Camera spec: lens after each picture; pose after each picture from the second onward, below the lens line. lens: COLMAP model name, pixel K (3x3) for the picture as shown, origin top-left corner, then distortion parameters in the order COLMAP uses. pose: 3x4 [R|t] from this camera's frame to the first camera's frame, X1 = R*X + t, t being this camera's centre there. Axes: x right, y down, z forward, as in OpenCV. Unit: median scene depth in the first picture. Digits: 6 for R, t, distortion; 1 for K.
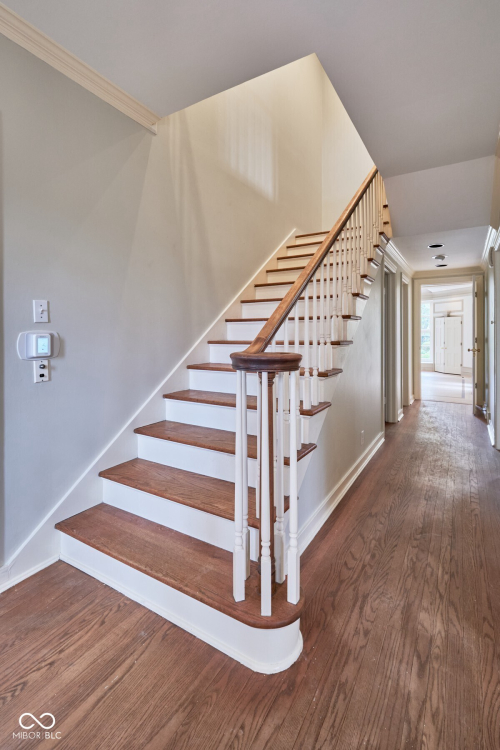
lens RADIAL K [[346.4, 0, 253.0], [0, 346.4, 375.2], [0, 0, 1]] dist [0.004810, -0.000165]
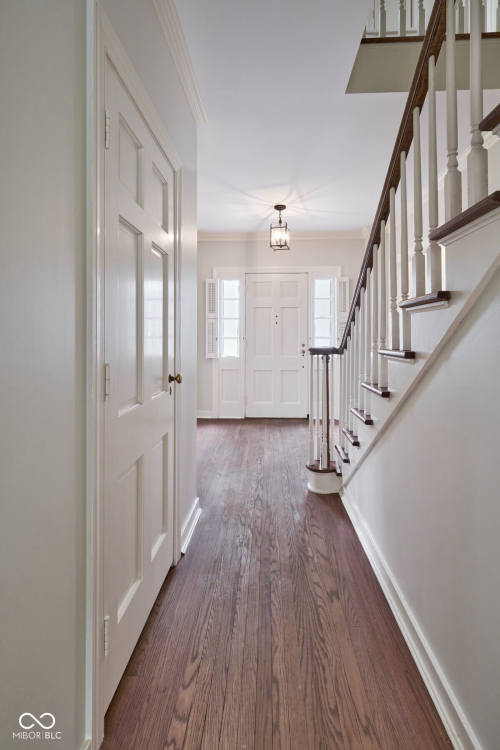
lens RADIAL K [[346.4, 0, 250.3], [0, 346.4, 374.4], [0, 0, 1]] dist [0.004810, -0.000165]
pose [[-0.882478, 0.041972, -0.468478, 0.945473], [-0.063166, 0.976413, 0.206466, -0.202115], [0.466093, 0.211794, -0.859011, 1.677089]]
